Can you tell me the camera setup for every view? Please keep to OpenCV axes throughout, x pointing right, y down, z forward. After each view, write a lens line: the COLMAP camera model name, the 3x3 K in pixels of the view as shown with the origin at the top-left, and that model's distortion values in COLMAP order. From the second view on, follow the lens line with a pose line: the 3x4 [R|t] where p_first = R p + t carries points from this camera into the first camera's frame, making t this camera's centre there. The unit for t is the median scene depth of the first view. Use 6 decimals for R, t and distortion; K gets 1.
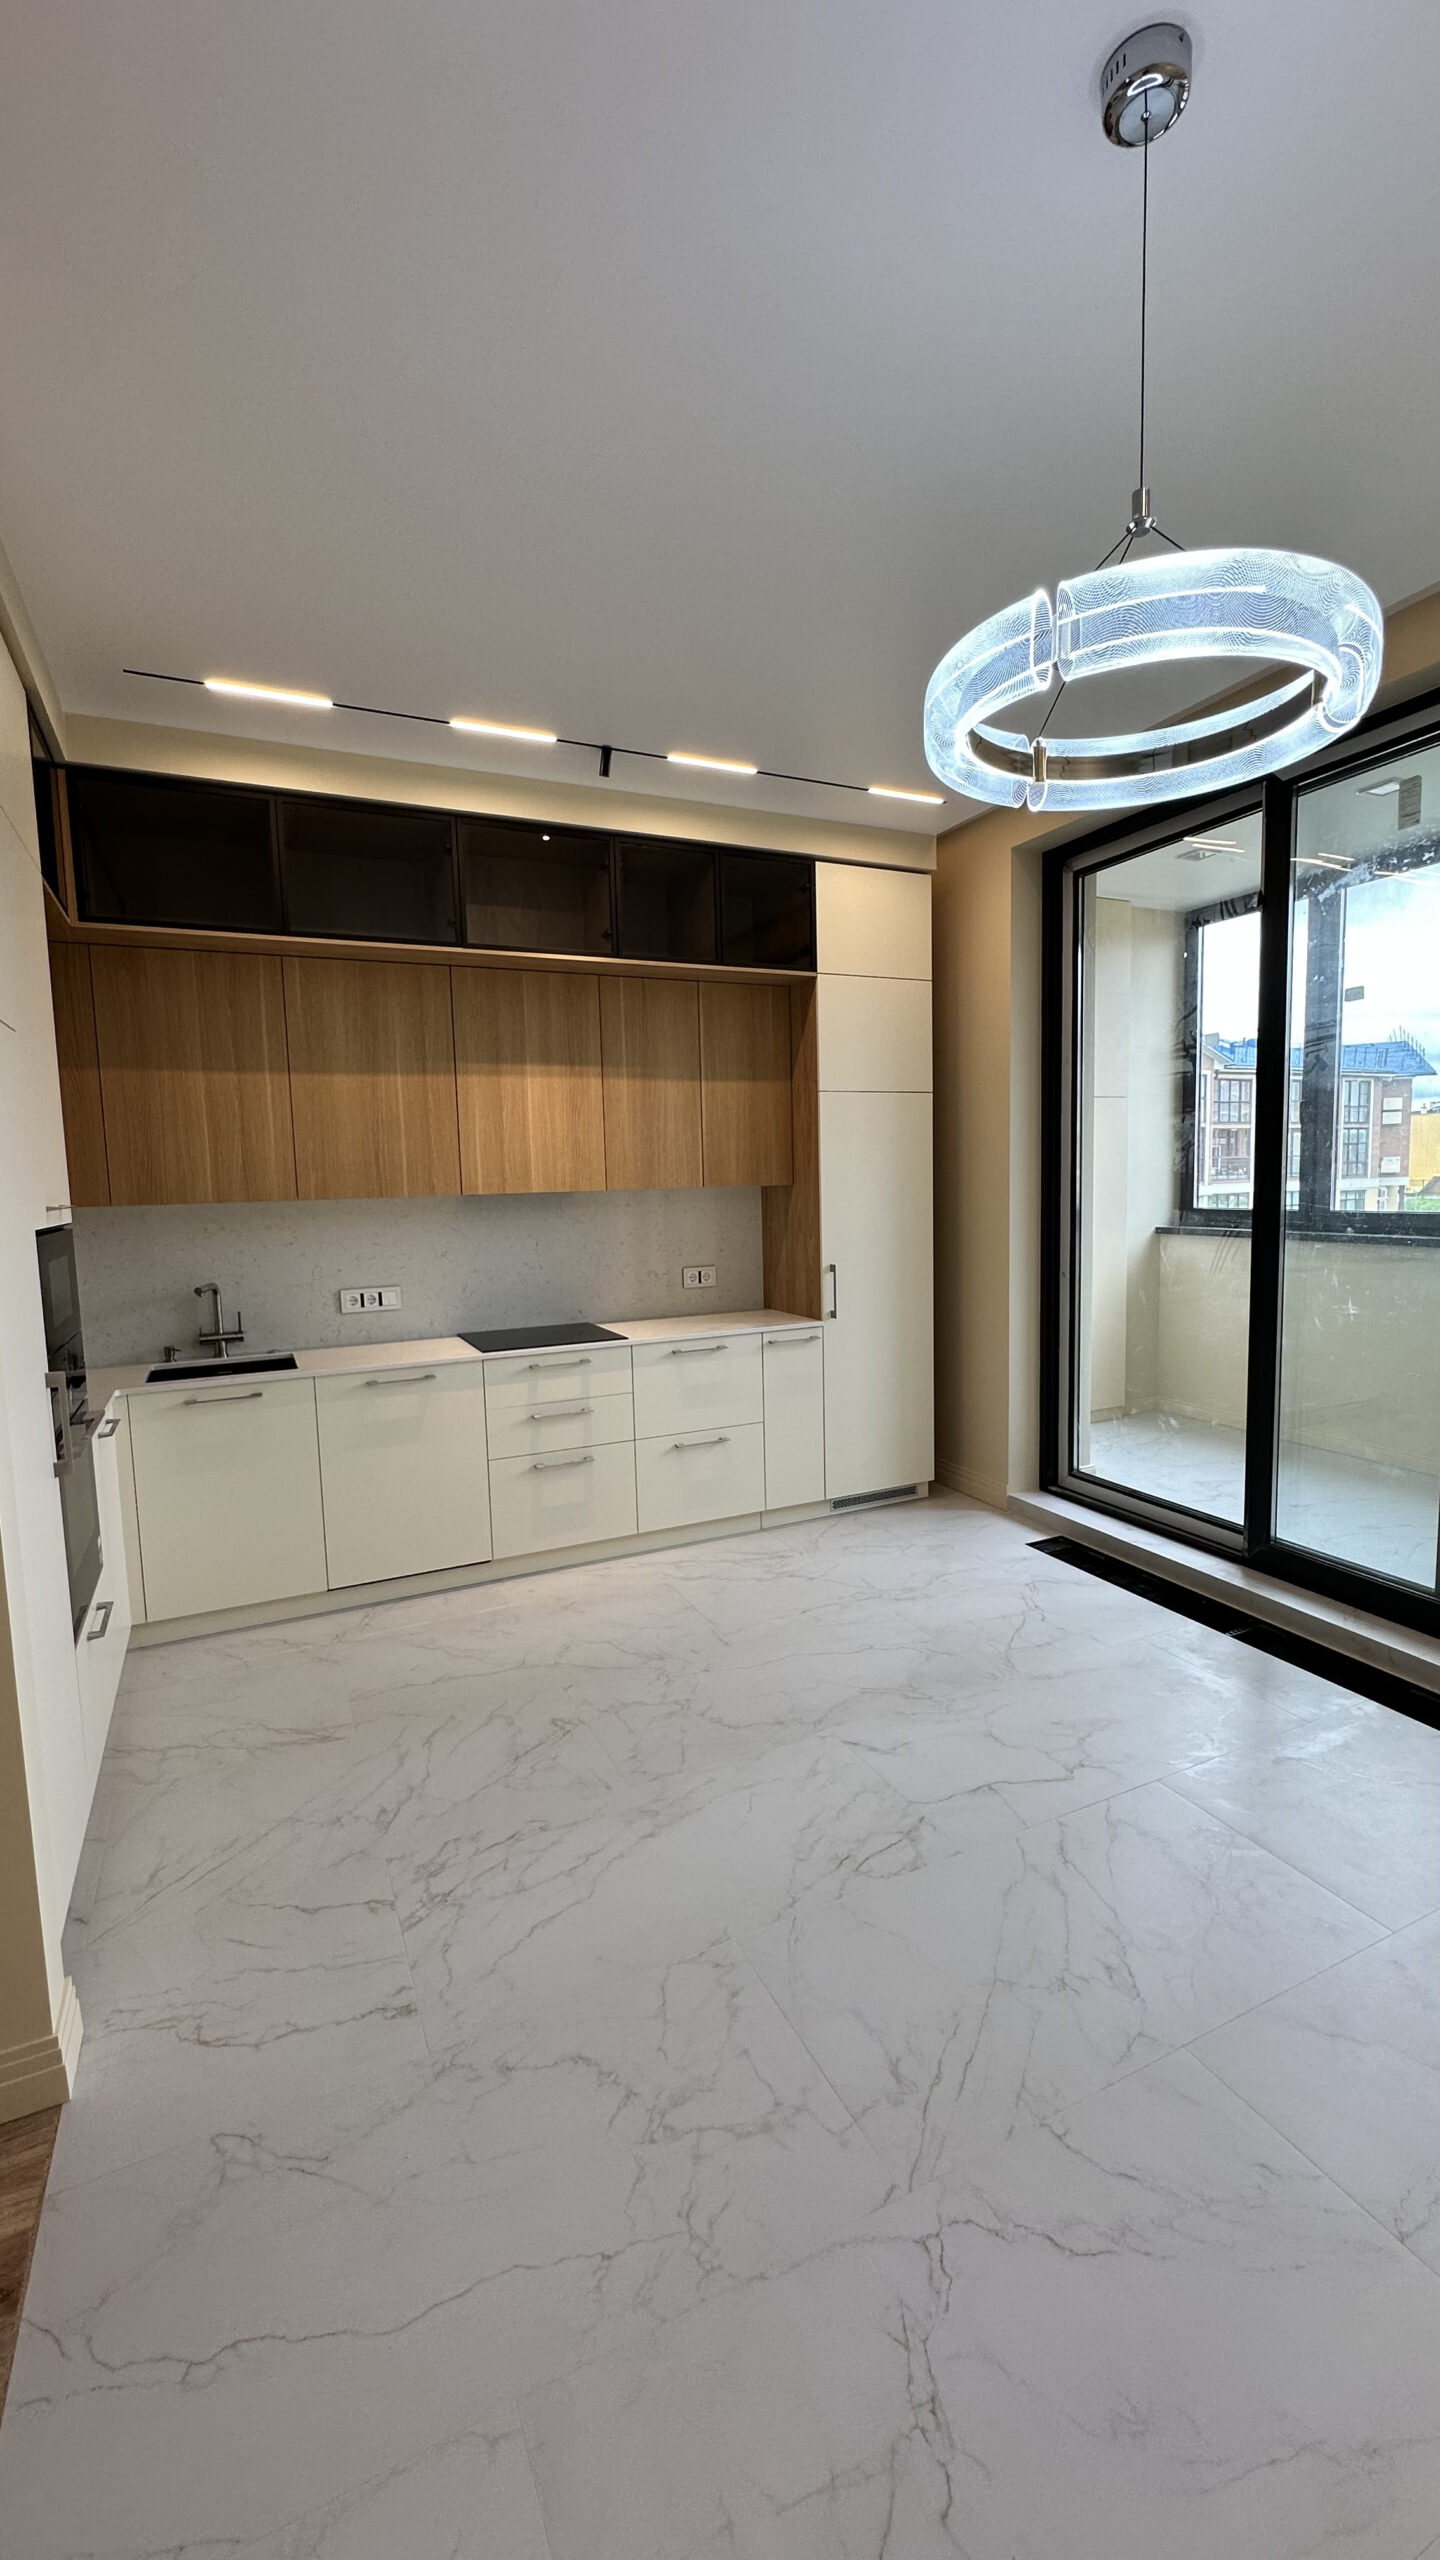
lens RADIAL K [[1023.7, 0, 716.8], [0, 1023.7, 1282.3], [0, 0, 1]] dist [-0.008228, 0.002257]
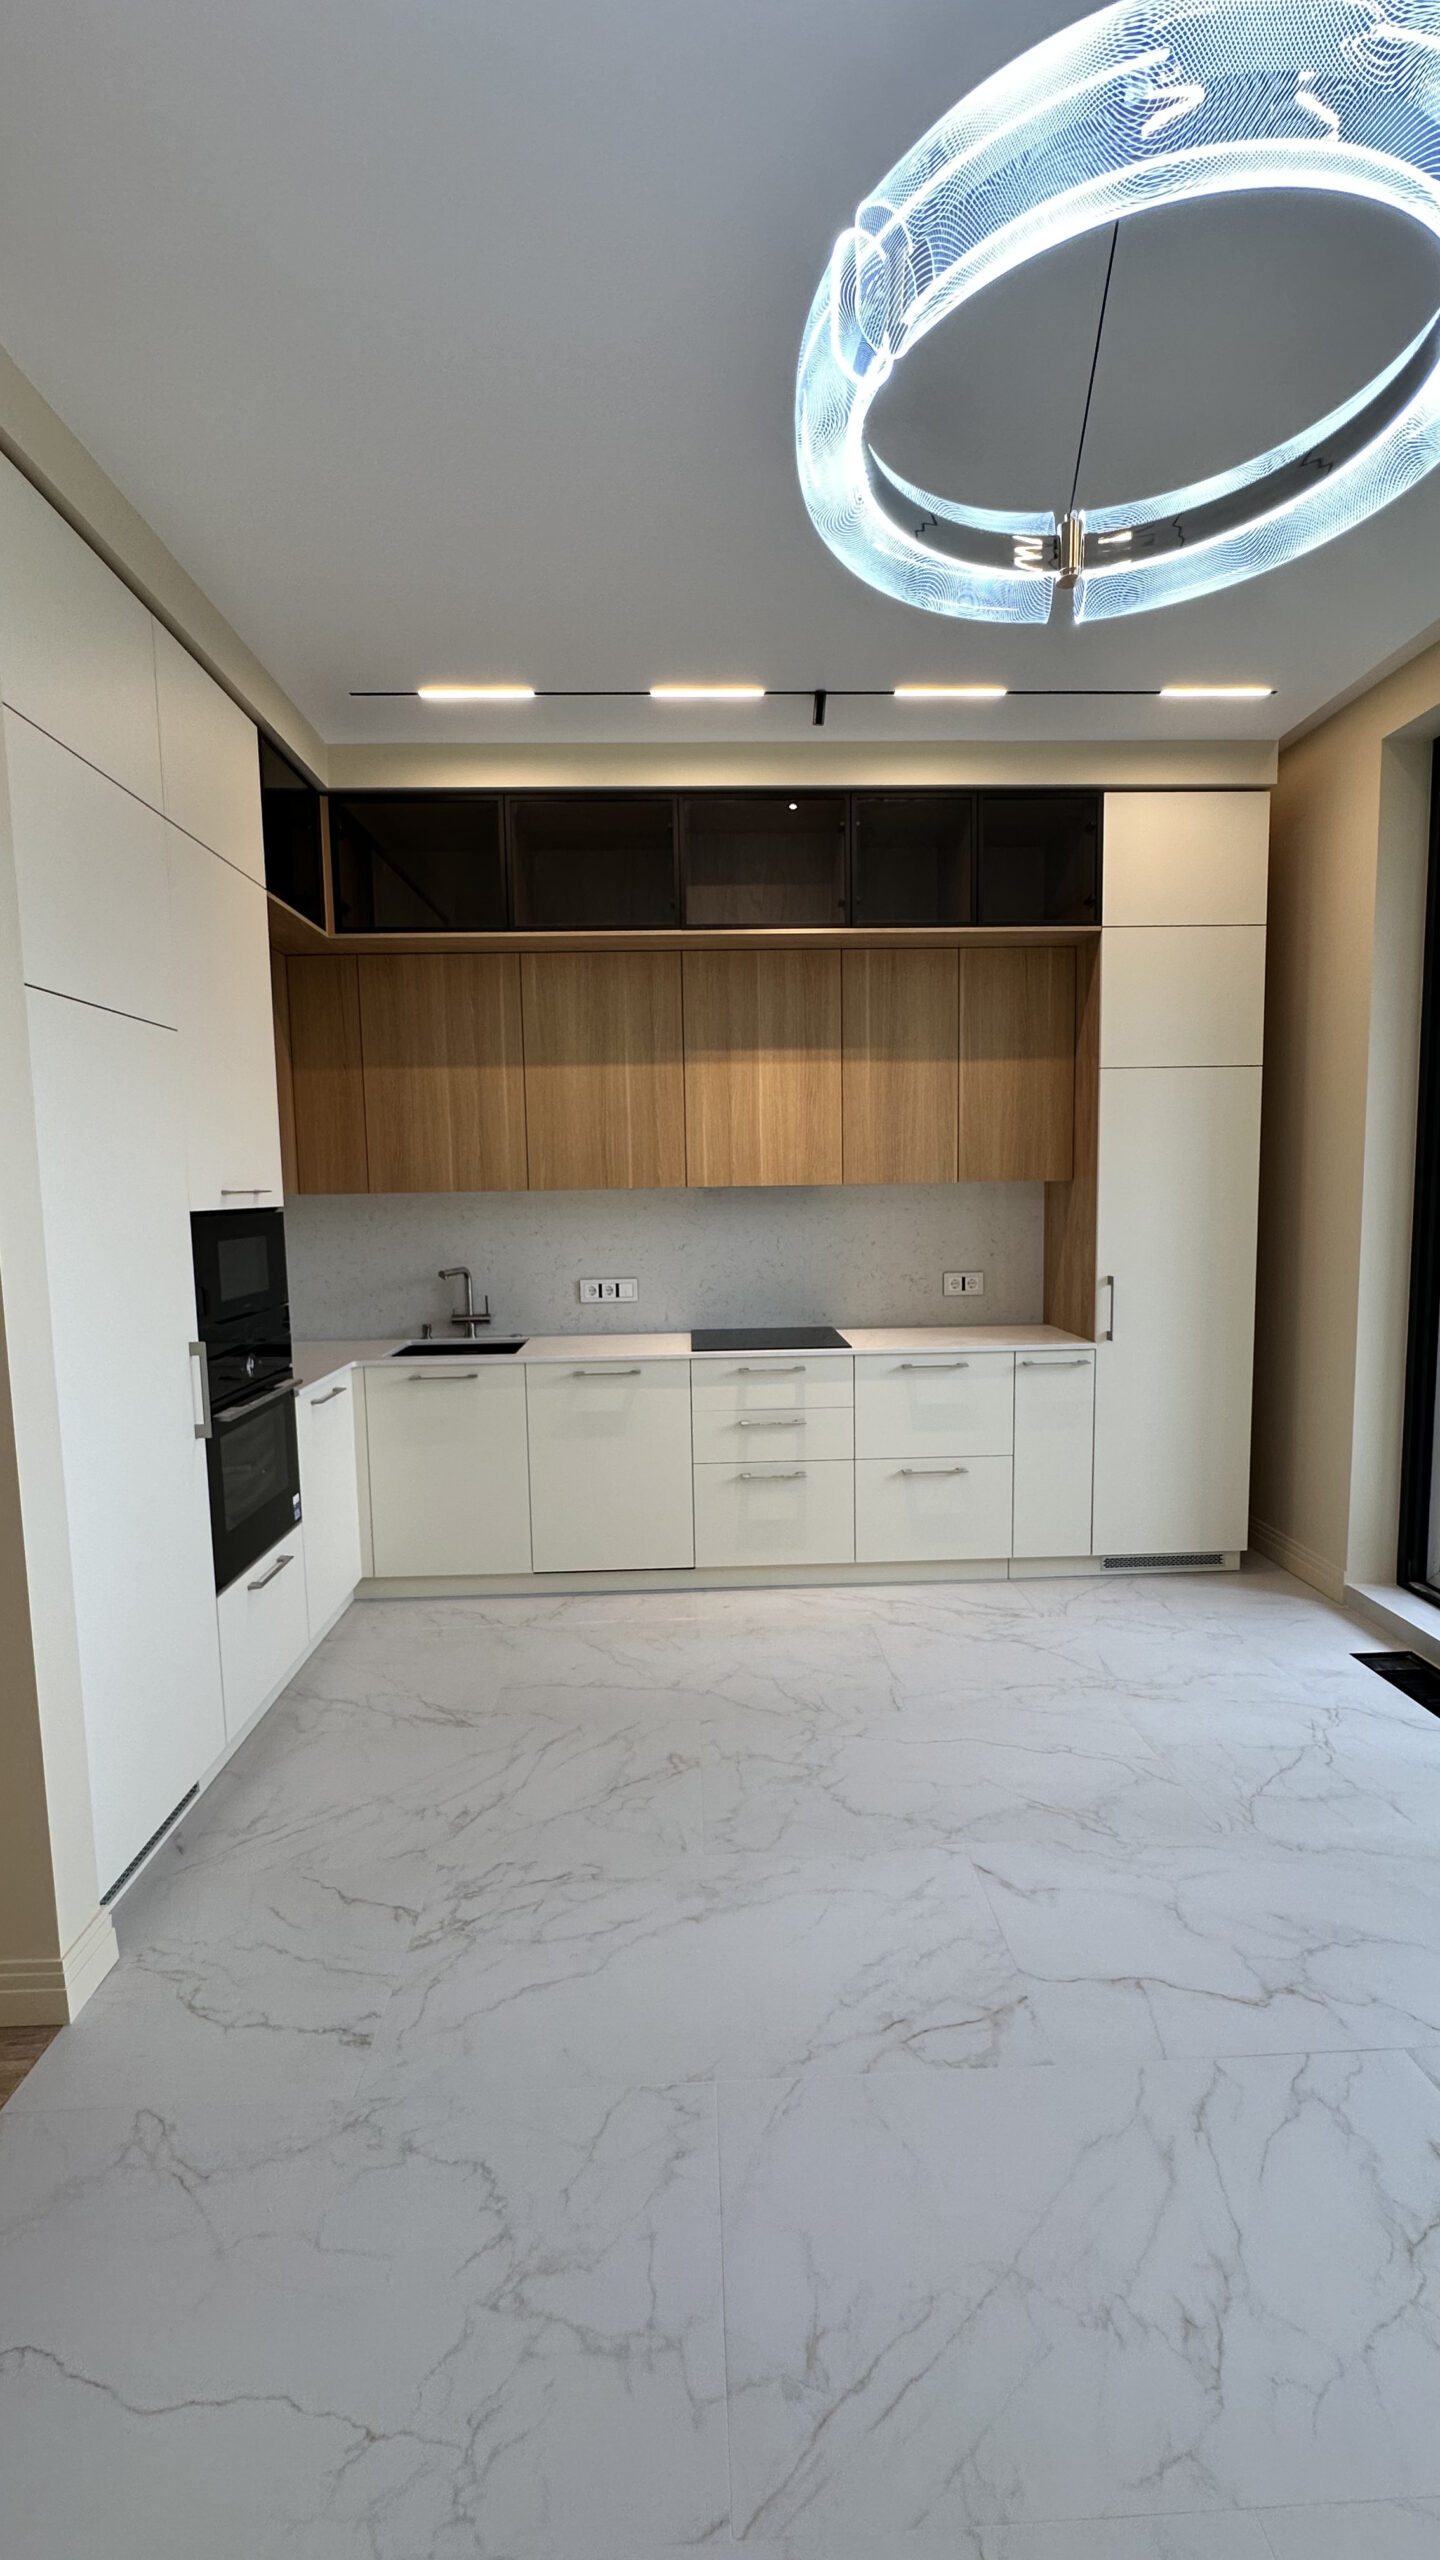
lens RADIAL K [[1023.7, 0, 719.9], [0, 1023.7, 1280.9], [0, 0, 1]] dist [-0.008228, 0.002257]
pose [[0.919117, 0.046324, -0.391252, 0.188135], [-0.046387, 0.998880, 0.009294, -0.008283], [0.391244, 0.009607, 0.920237, 0.139762]]
